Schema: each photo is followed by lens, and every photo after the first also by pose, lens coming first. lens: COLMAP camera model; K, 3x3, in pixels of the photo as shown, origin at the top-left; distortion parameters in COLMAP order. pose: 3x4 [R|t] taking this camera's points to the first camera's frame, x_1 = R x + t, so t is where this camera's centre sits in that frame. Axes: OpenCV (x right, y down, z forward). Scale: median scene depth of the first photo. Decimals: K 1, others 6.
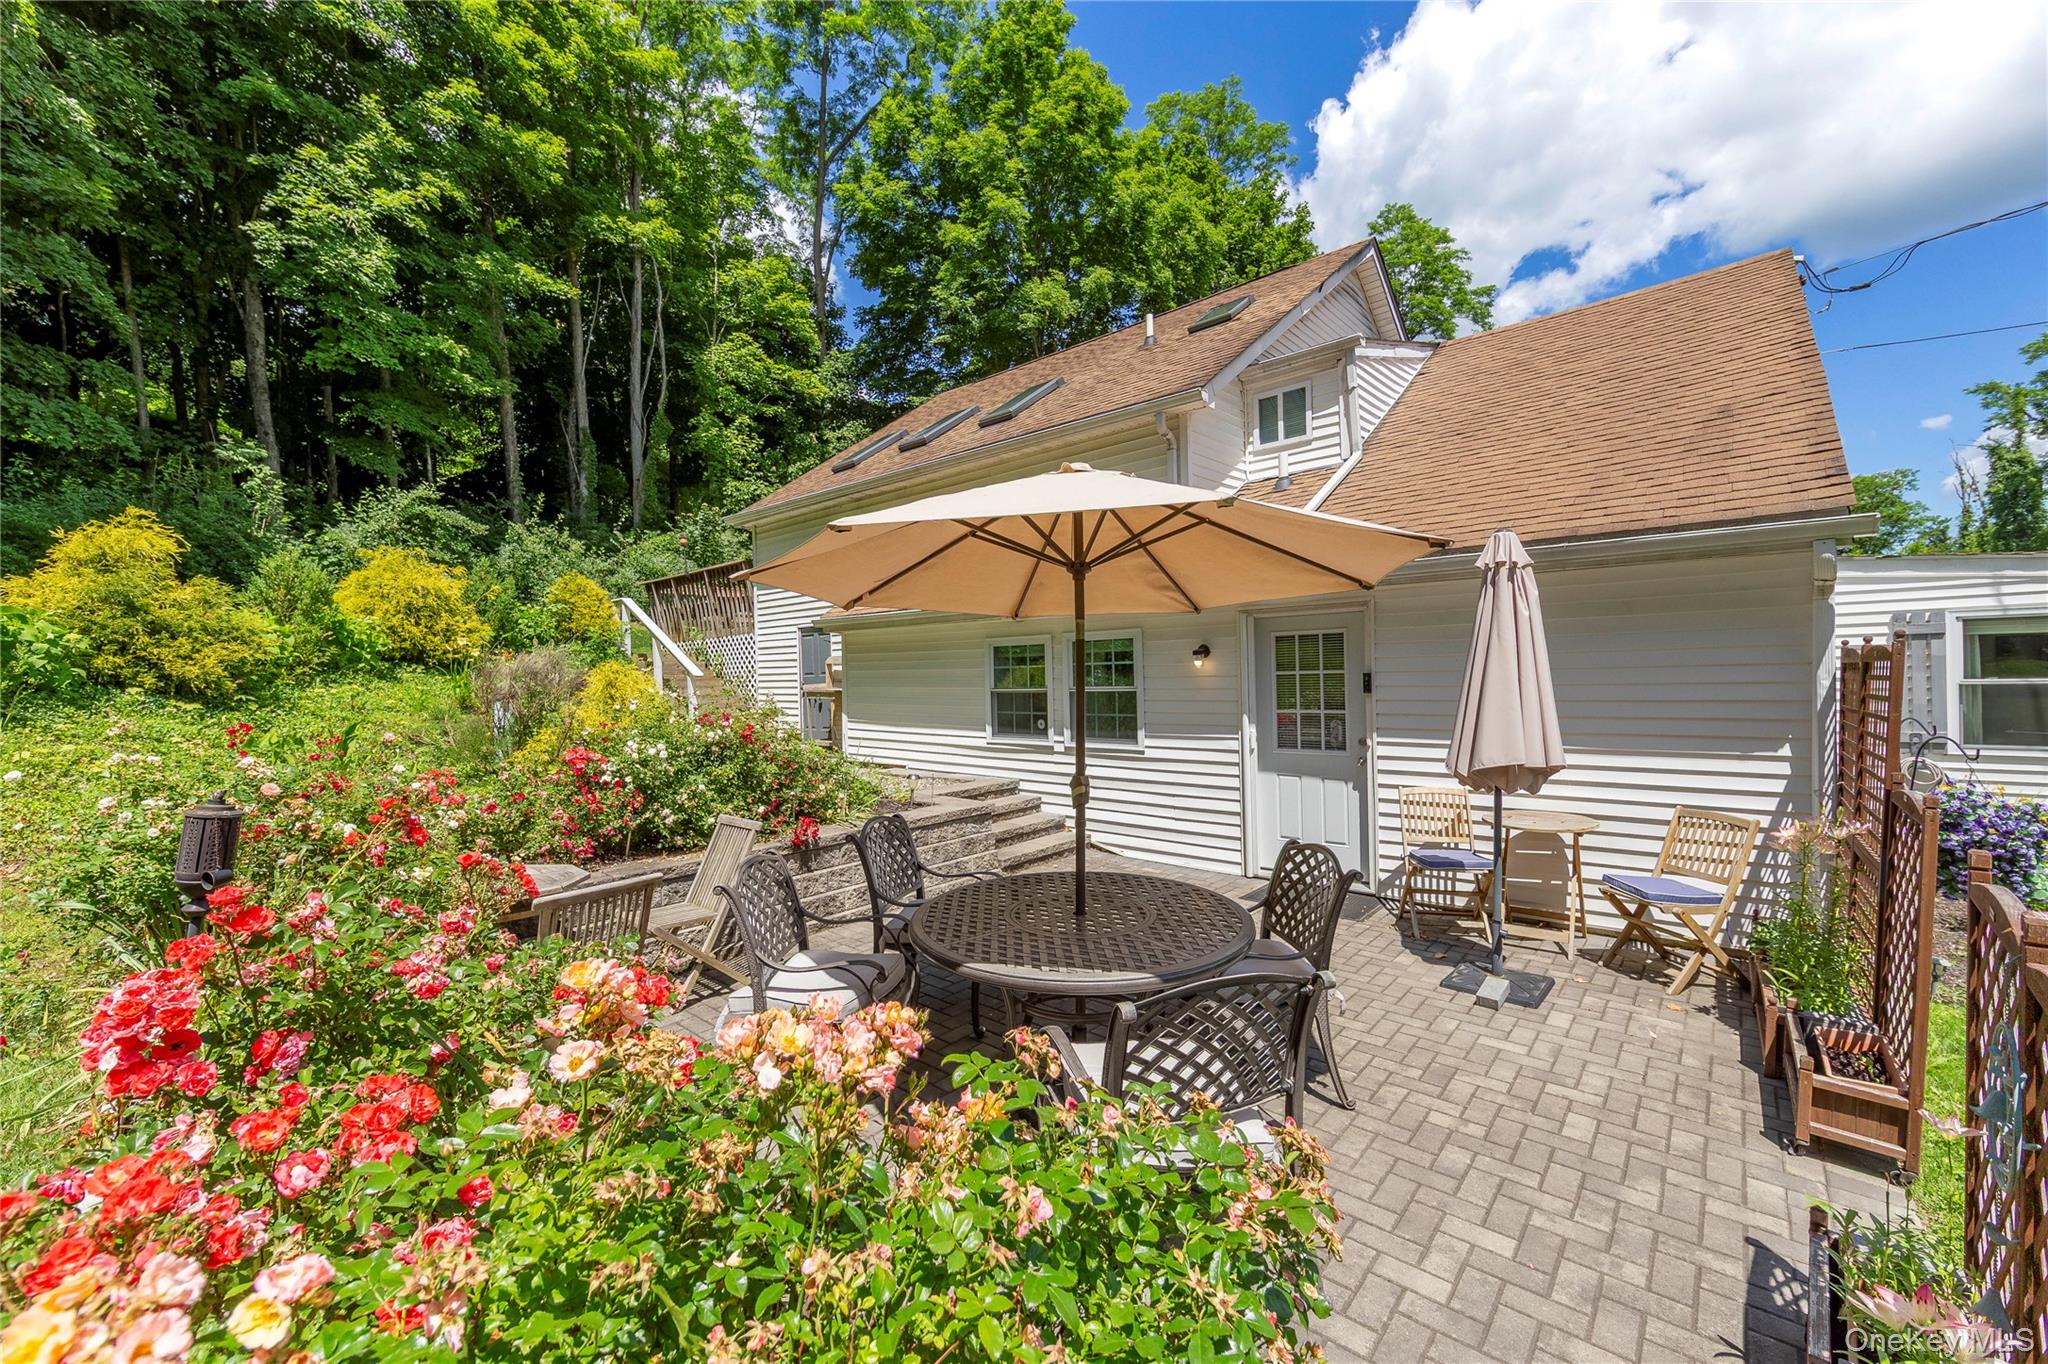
lens RADIAL K [[819.2, 0, 1022.3], [0, 819.2, 676.9], [0, 0, 1]] dist [-0.001004, -0.000359]
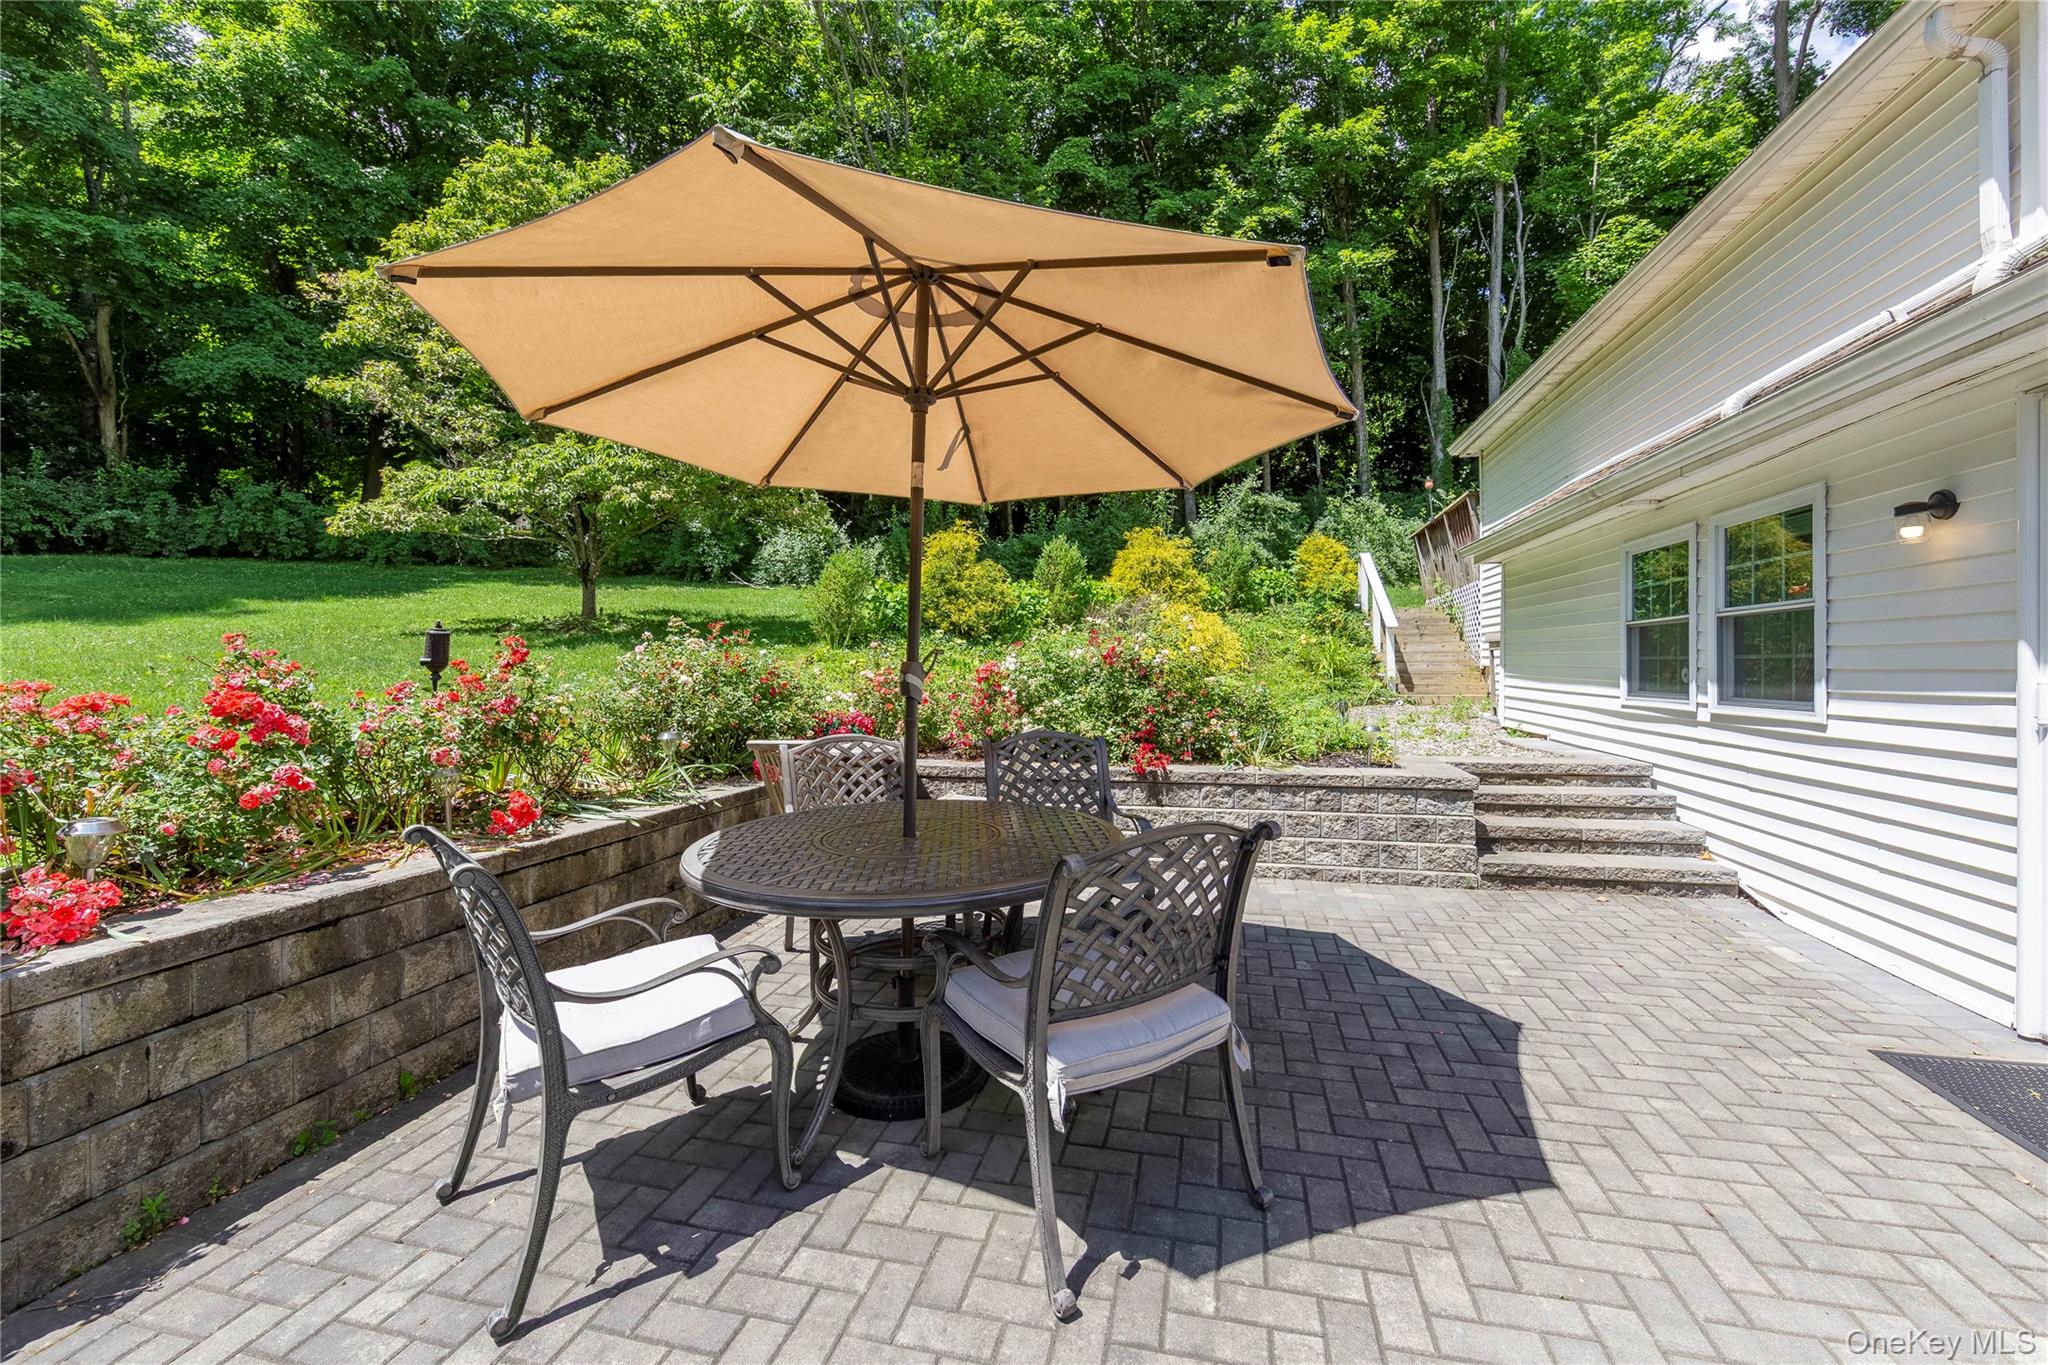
lens RADIAL K [[819.2, 0, 1023.6], [0, 819.2, 678.0], [0, 0, 1]] dist [-0.001004, -0.000359]
pose [[0.460752, 0.028944, -0.887057, 0.338882], [-0.007318, 0.999558, 0.028814, 0.047093], [0.887499, -0.006784, 0.460760, 0.305245]]
